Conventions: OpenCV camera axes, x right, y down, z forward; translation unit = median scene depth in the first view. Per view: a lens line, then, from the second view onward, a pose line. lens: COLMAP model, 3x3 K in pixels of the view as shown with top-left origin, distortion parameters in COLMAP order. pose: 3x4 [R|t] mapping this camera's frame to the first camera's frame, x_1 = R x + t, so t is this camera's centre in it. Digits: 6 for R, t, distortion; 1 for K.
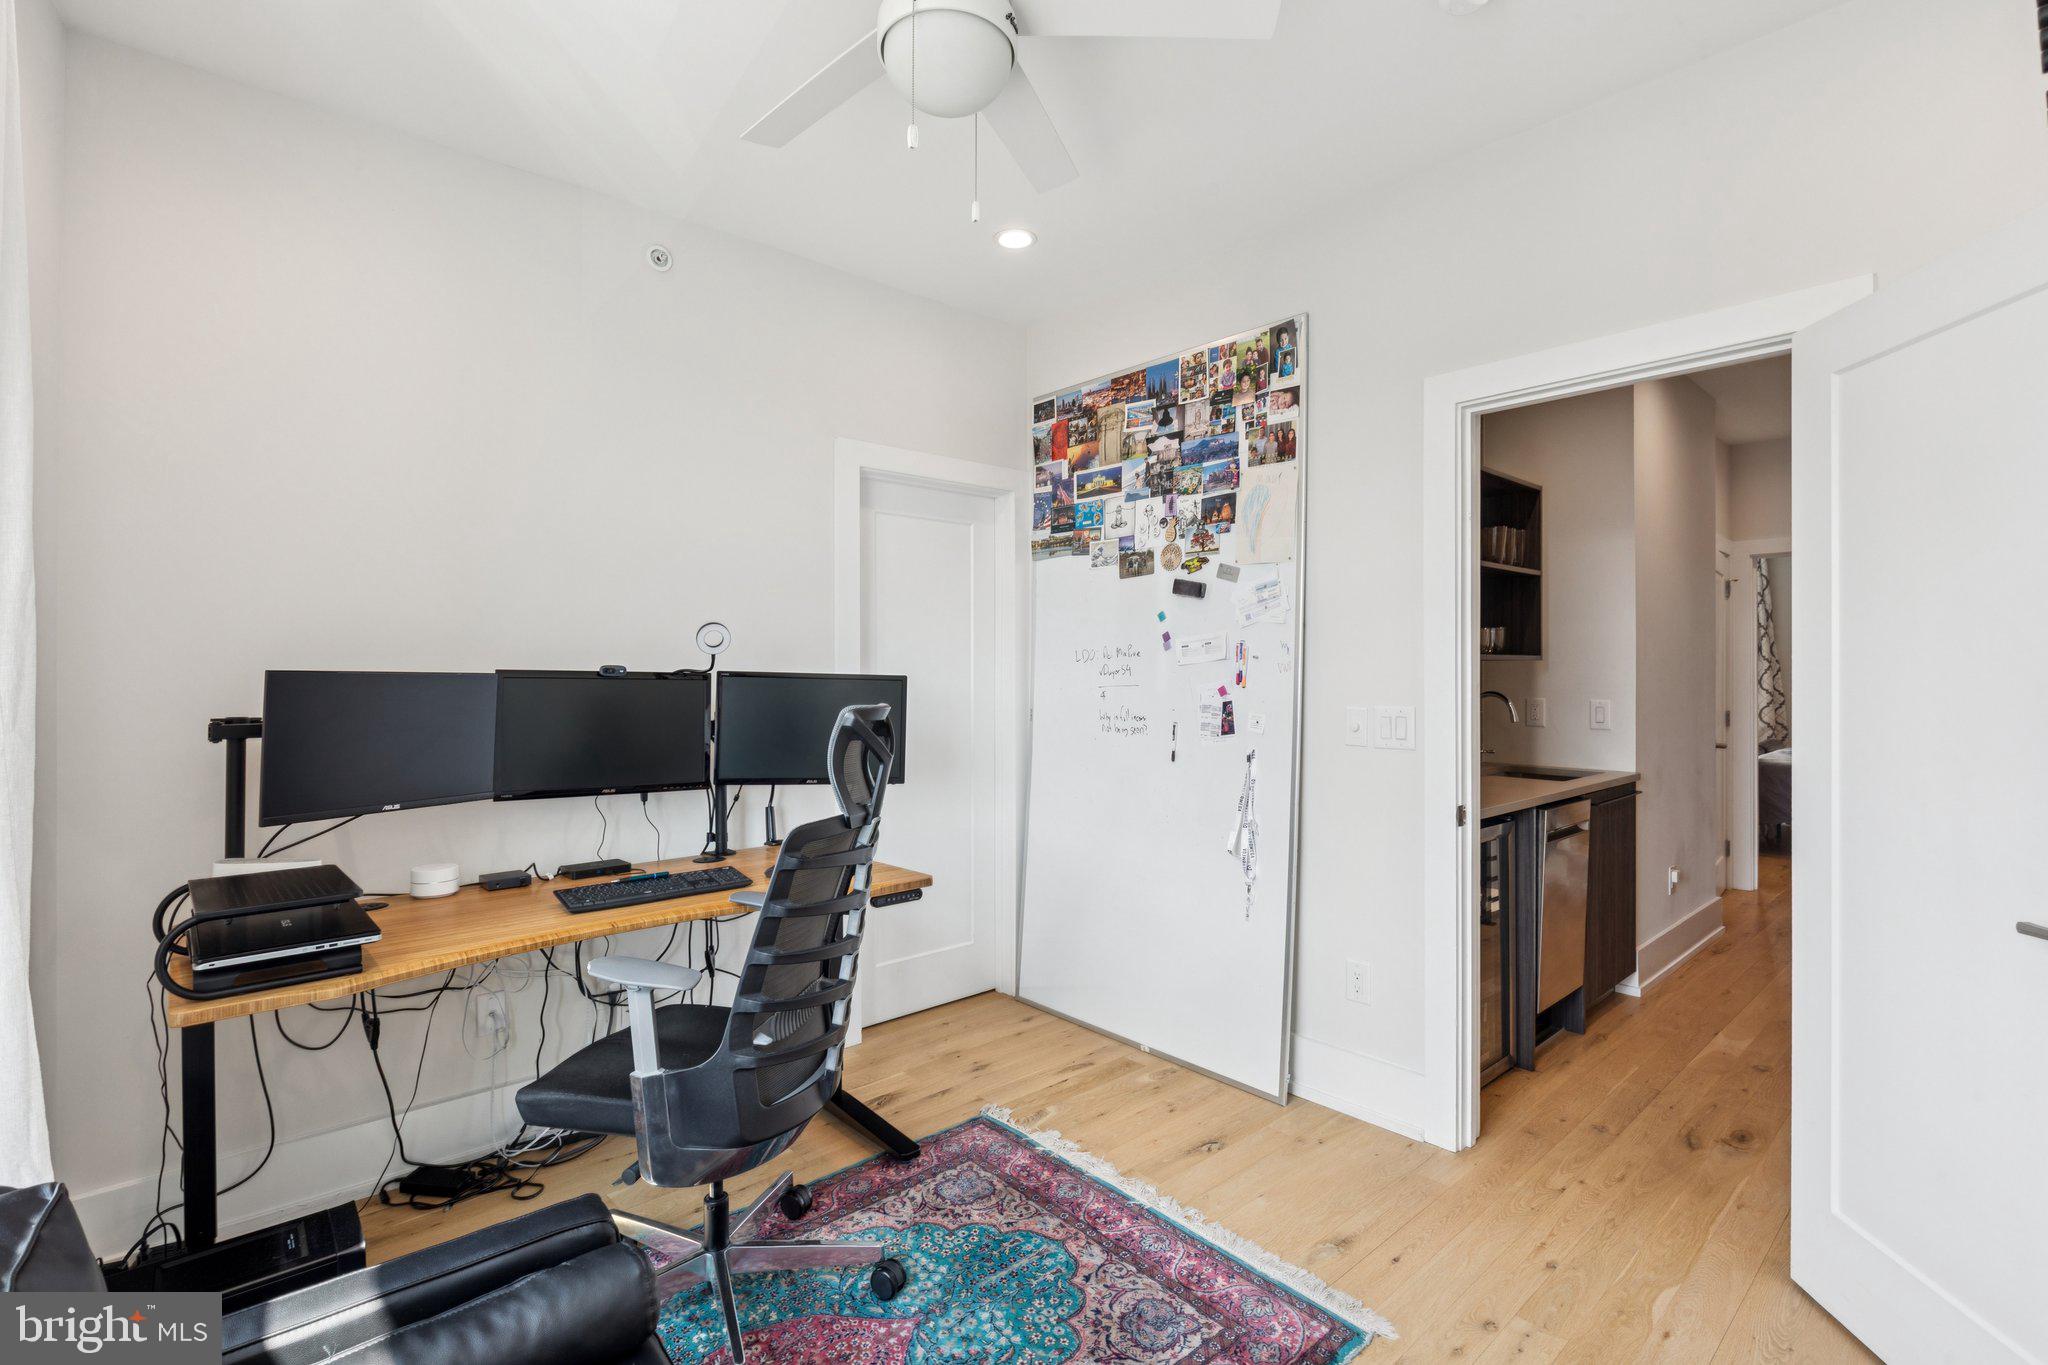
lens RADIAL K [[950.6, 0, 1024.0], [0, 950.6, 682.5], [0, 0, 1]] dist [-0.001969, -0.000708]
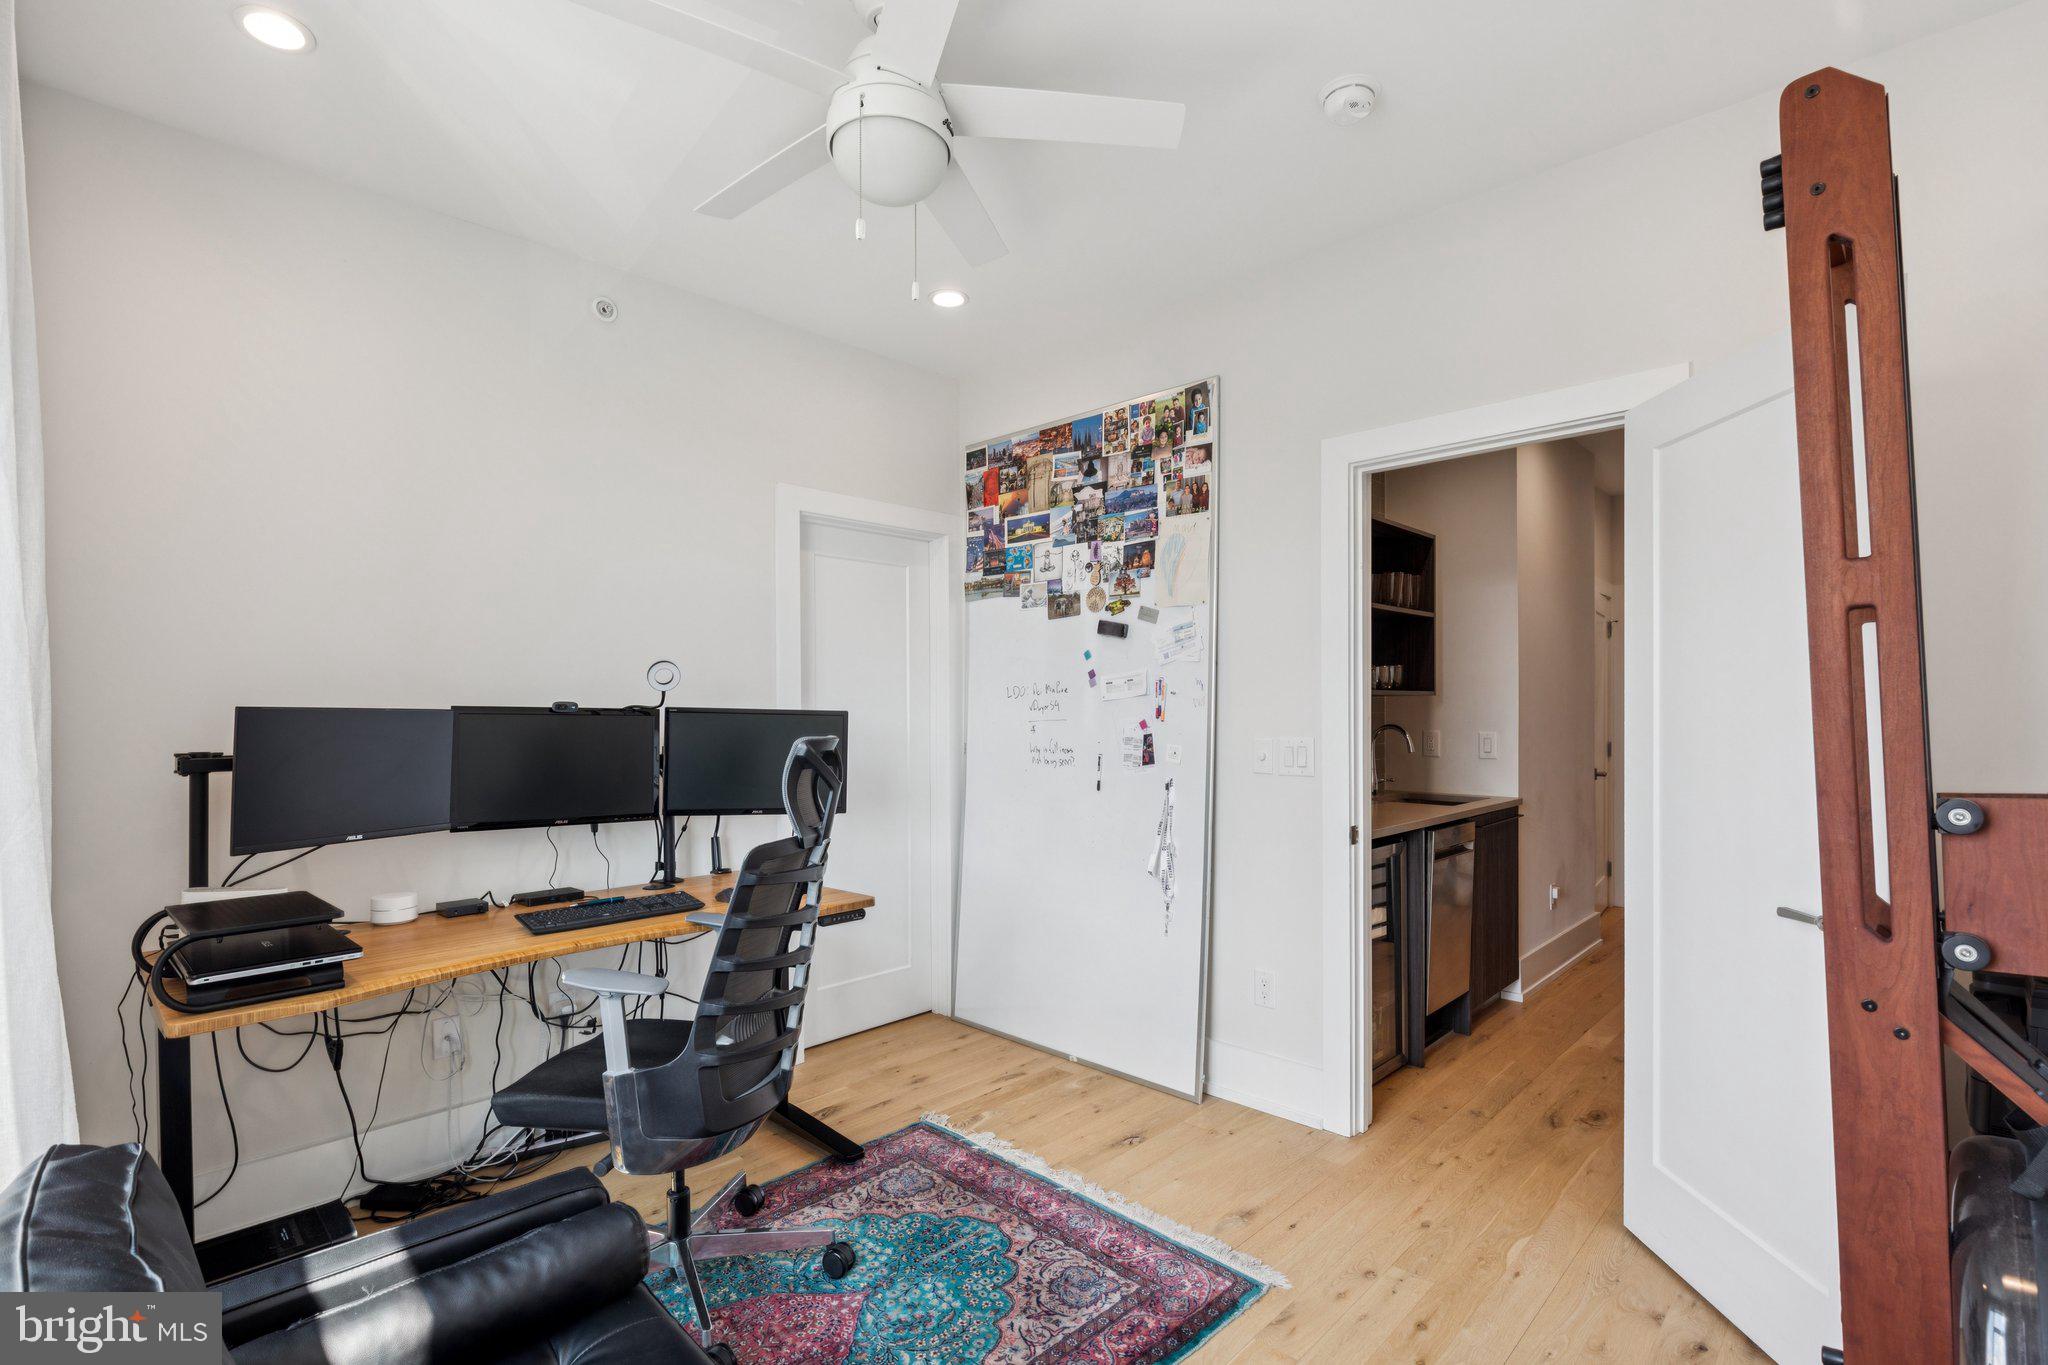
lens RADIAL K [[964.9, 0, 1033.8], [0, 964.9, 716.7], [0, 0, 1]] dist [-0.000976, -0.001568]
pose [[0.996637, -0.003853, 0.081852, -0.005757], [0.004125, 0.999987, -0.003151, 0.004040], [-0.081838, 0.003478, 0.996640, -0.104062]]
